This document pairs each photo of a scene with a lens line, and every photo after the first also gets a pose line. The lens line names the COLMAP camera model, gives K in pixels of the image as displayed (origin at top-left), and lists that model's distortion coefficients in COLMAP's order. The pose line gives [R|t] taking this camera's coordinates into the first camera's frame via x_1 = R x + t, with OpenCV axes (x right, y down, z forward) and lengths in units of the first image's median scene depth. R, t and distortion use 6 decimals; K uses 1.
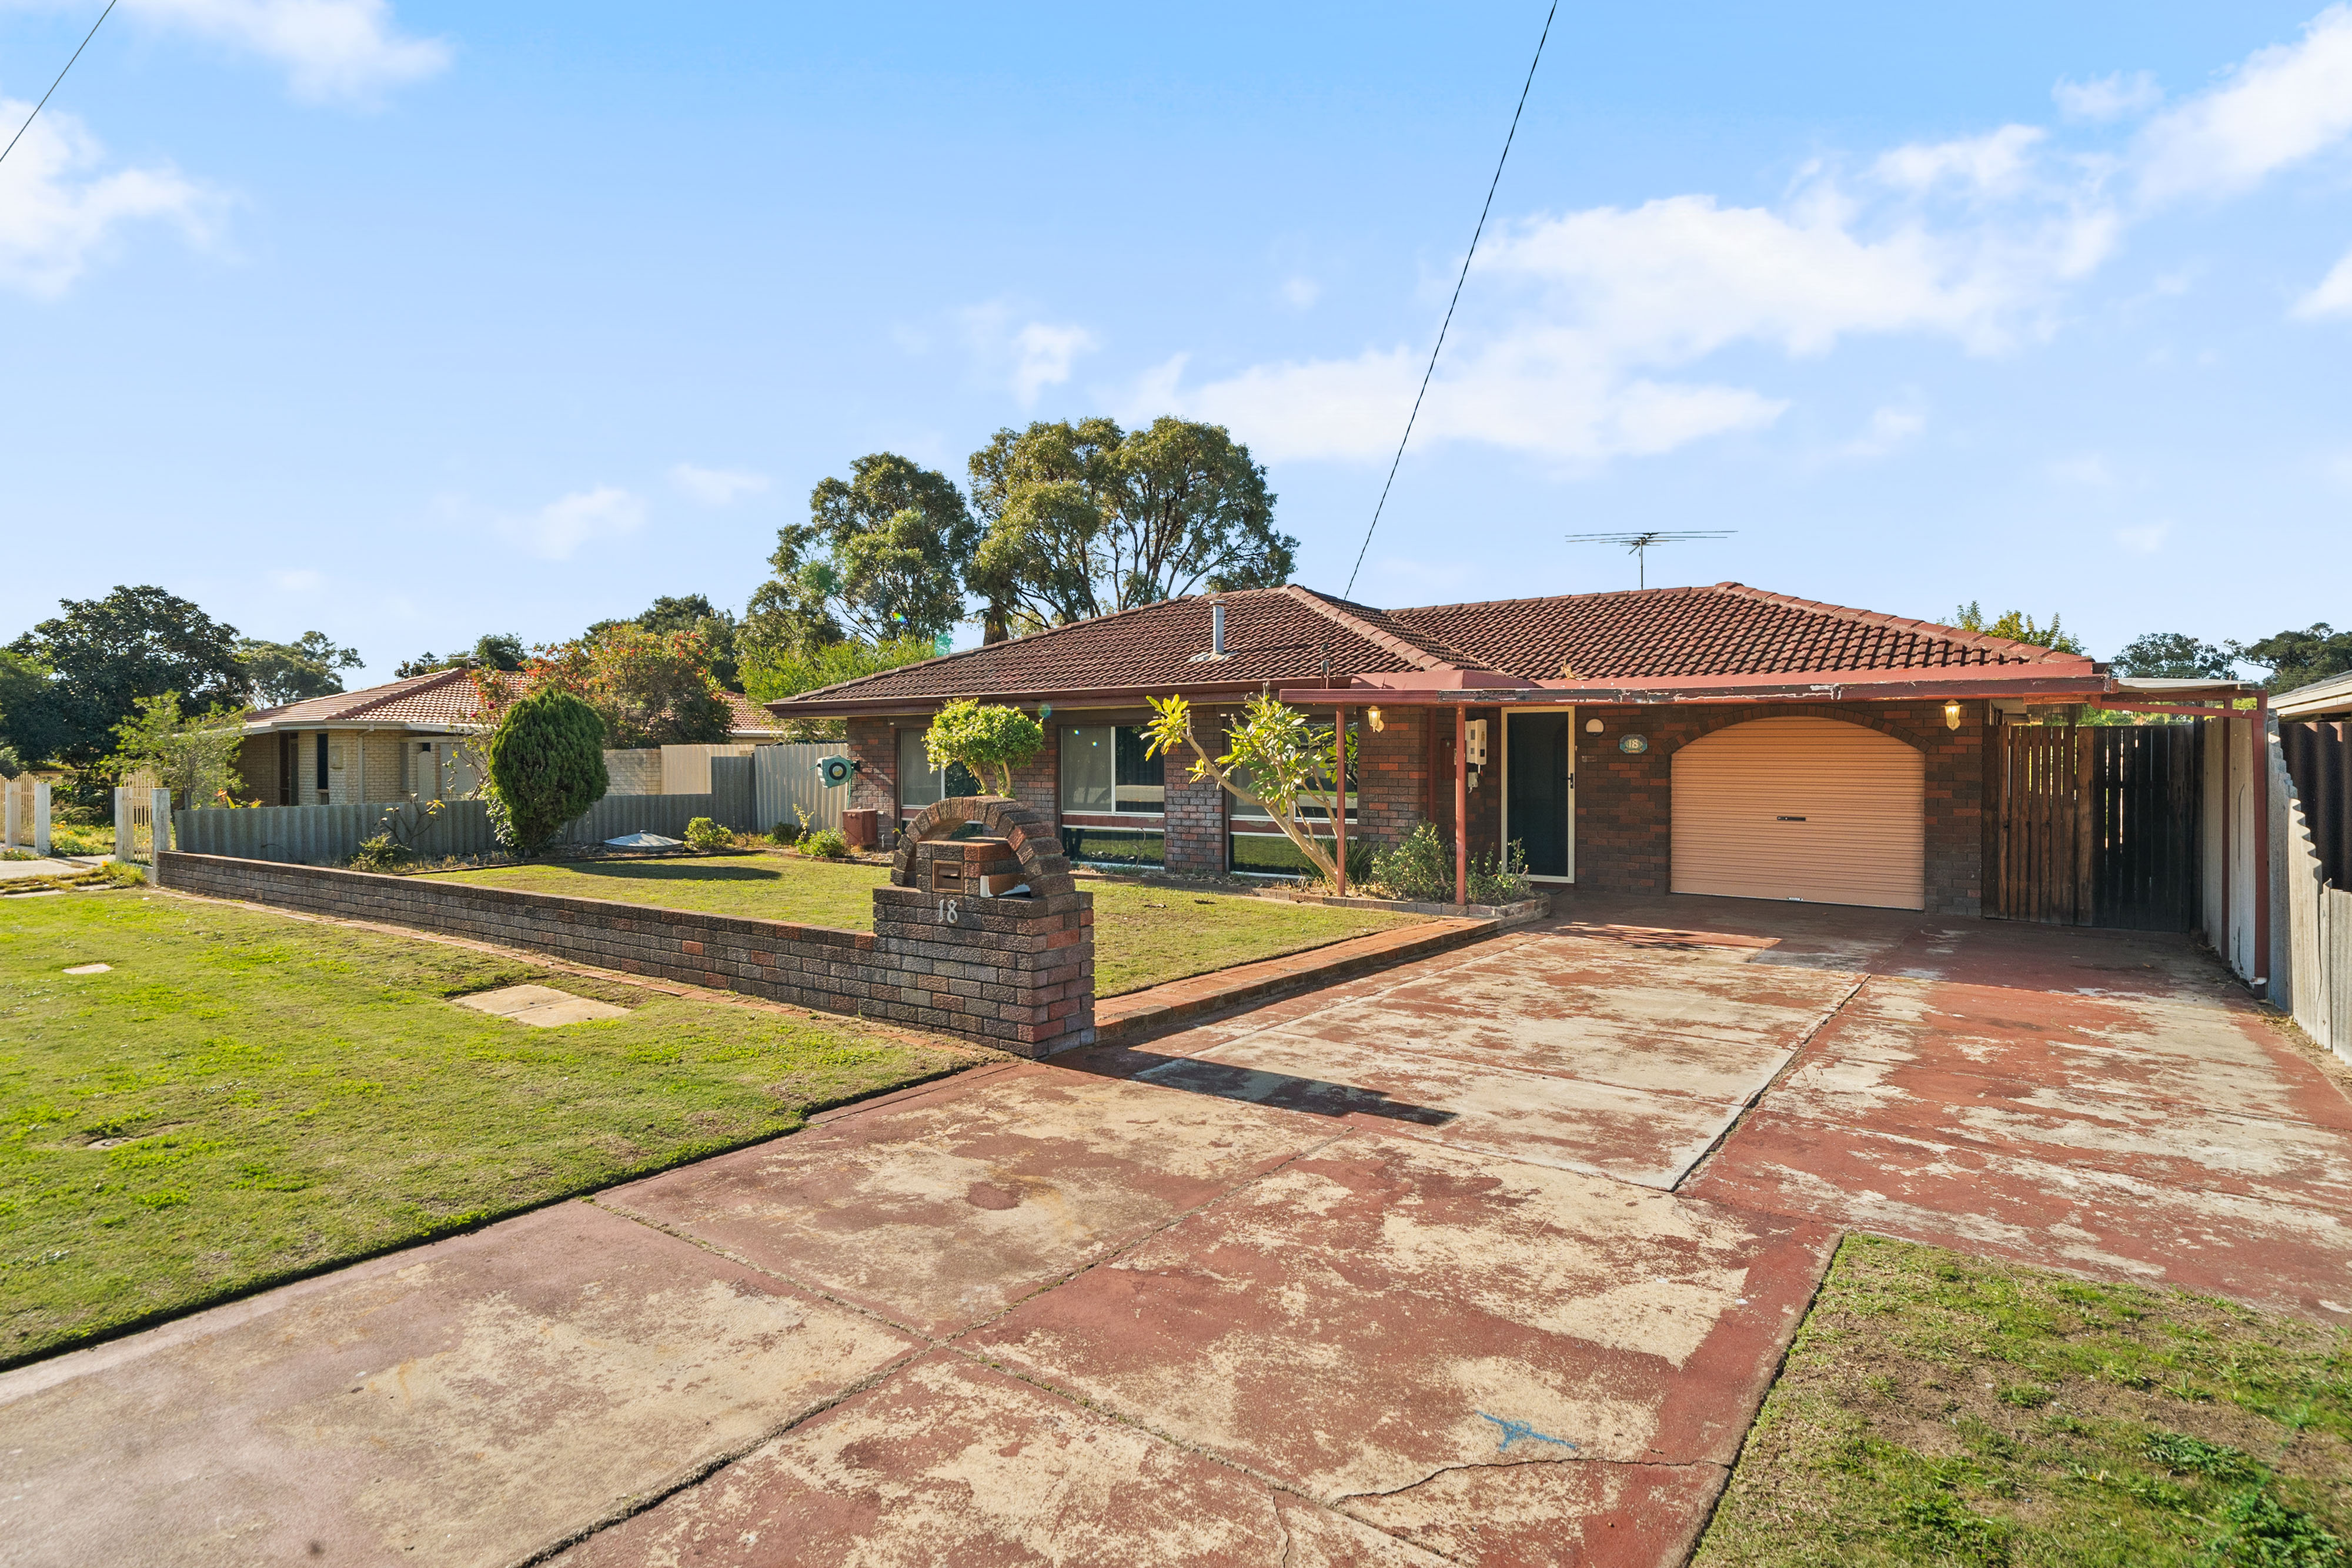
lens RADIAL K [[1175.6, 0, 1176.0], [0, 1175.6, 784.0], [0, 0, 1]] dist [0.000535, 0.000143]
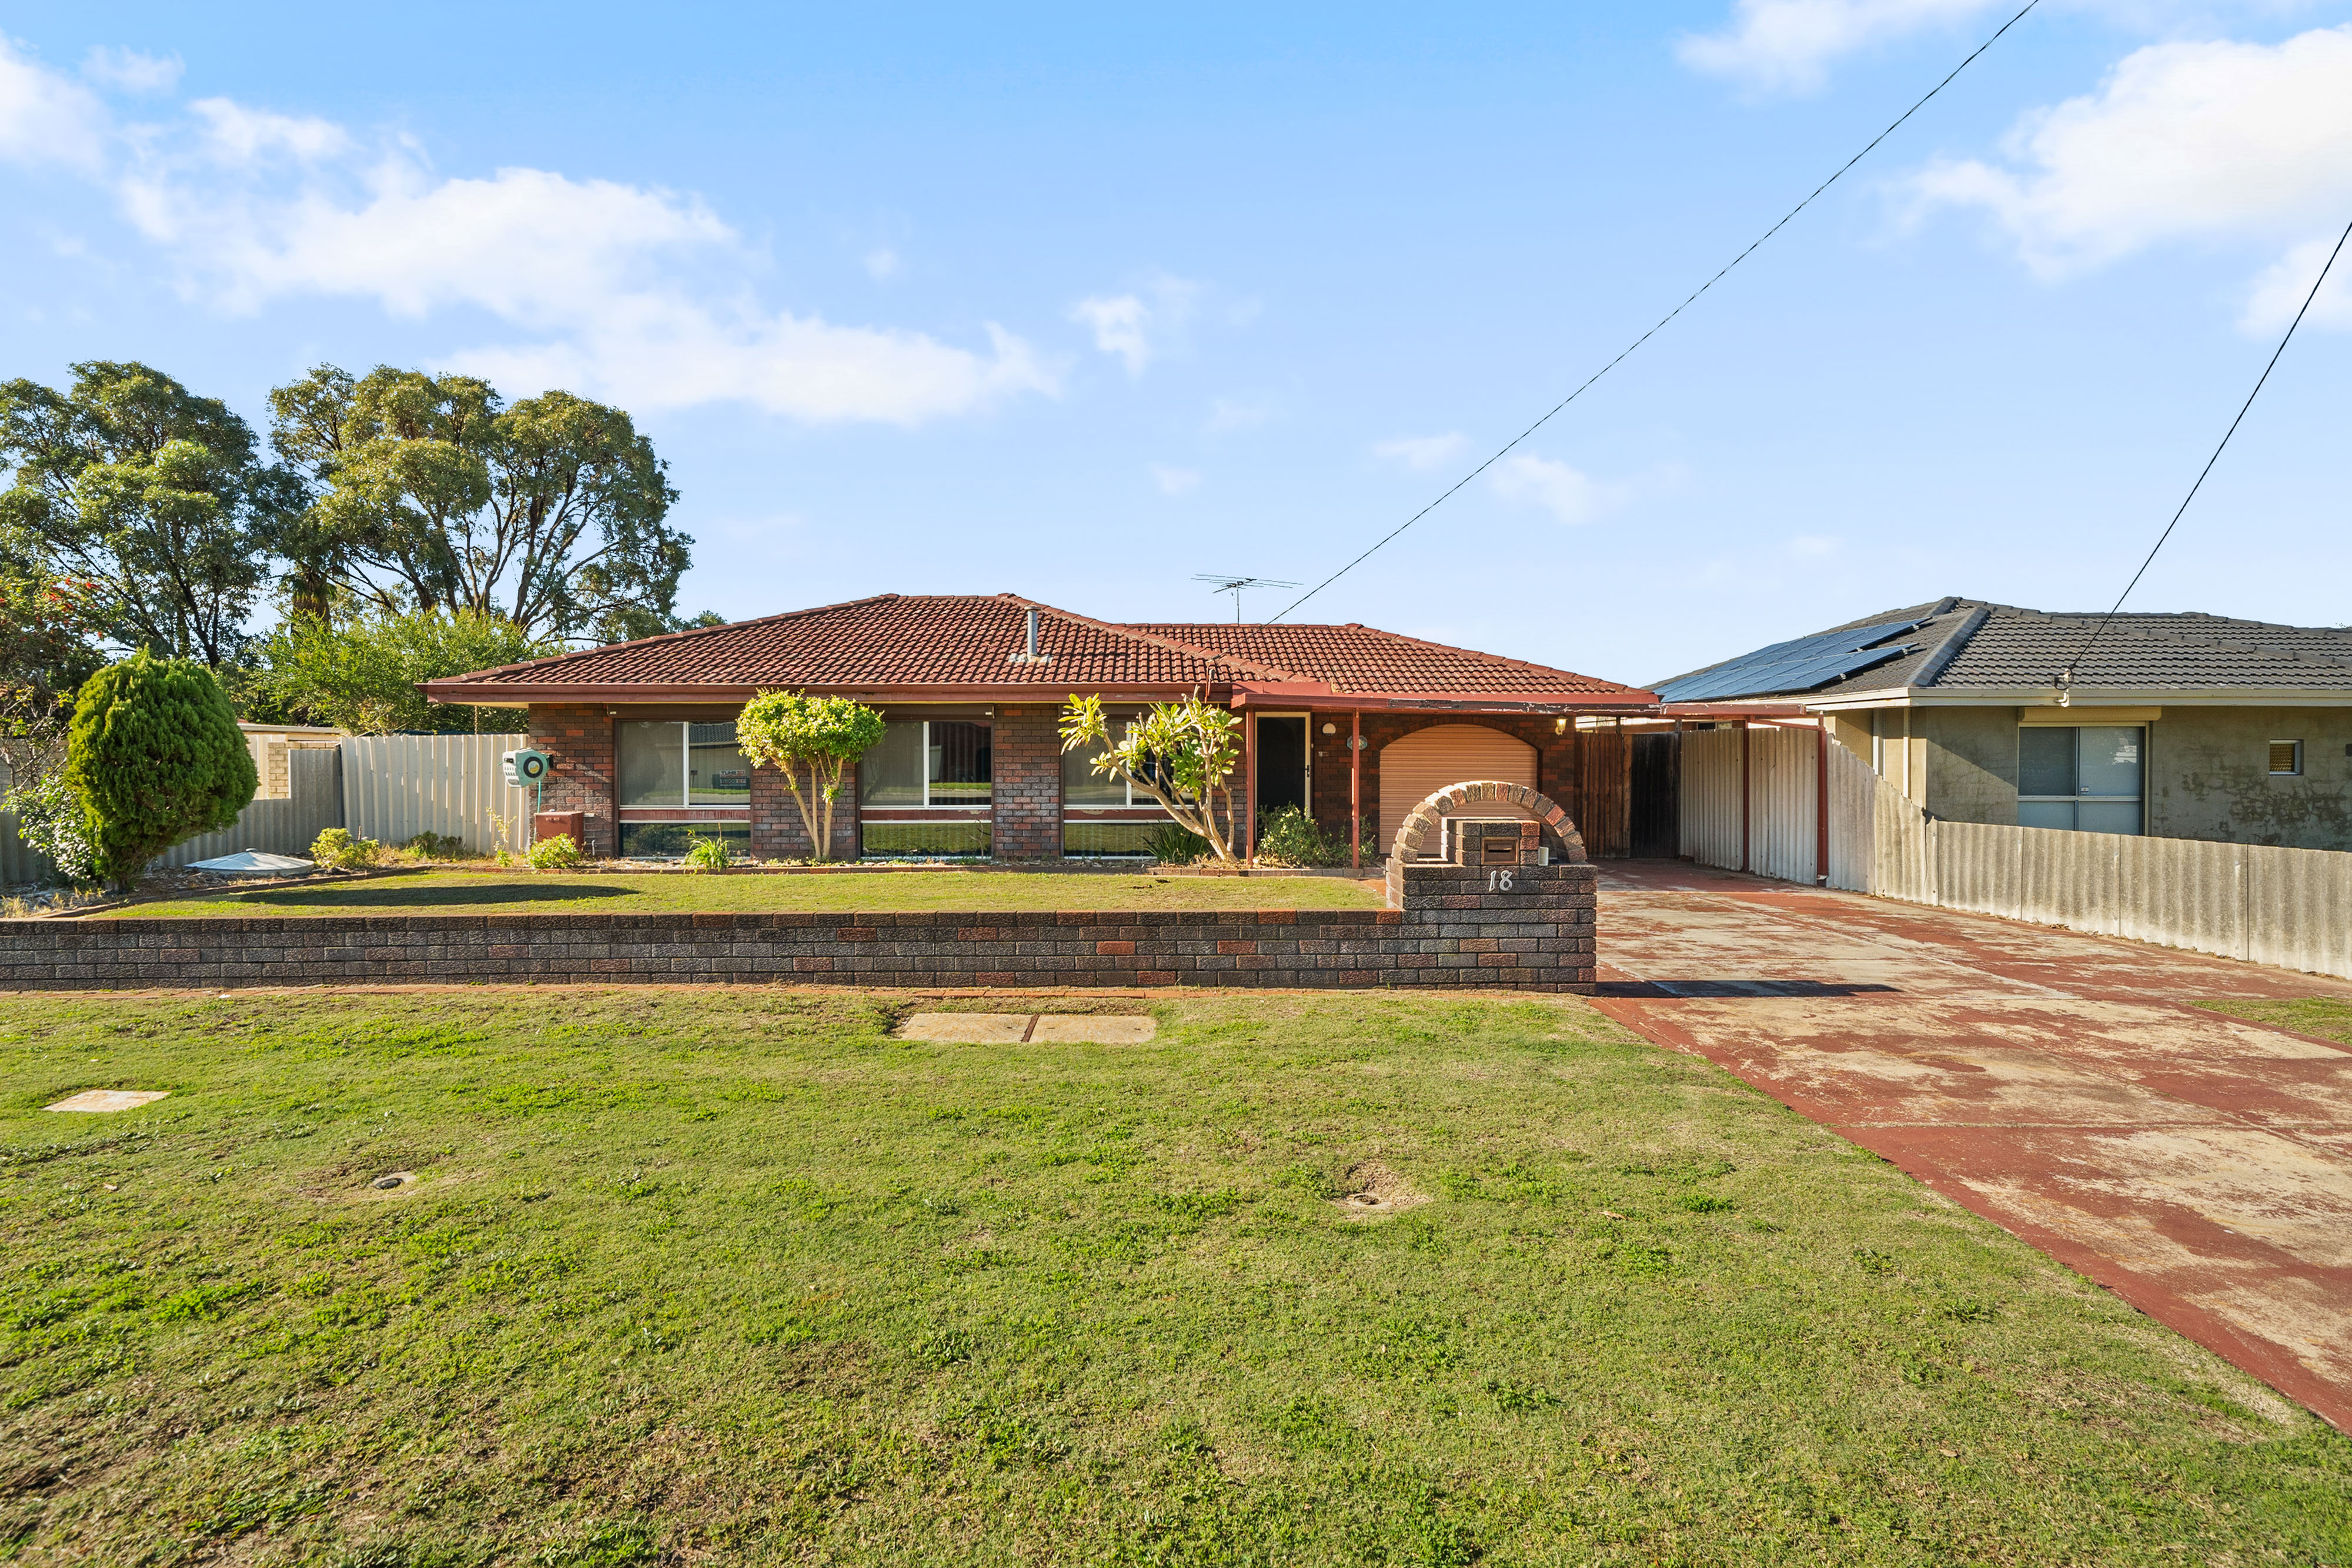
lens RADIAL K [[1060.5, 0, 1164.2], [0, 1060.5, 774.1], [0, 0, 1]] dist [0.001763, -0.000161]
pose [[0.813567, -0.008606, 0.581407, -0.338452], [0.011969, 0.999926, -0.001949, 0.000671], [-0.581347, 0.008544, 0.813611, 0.110150]]
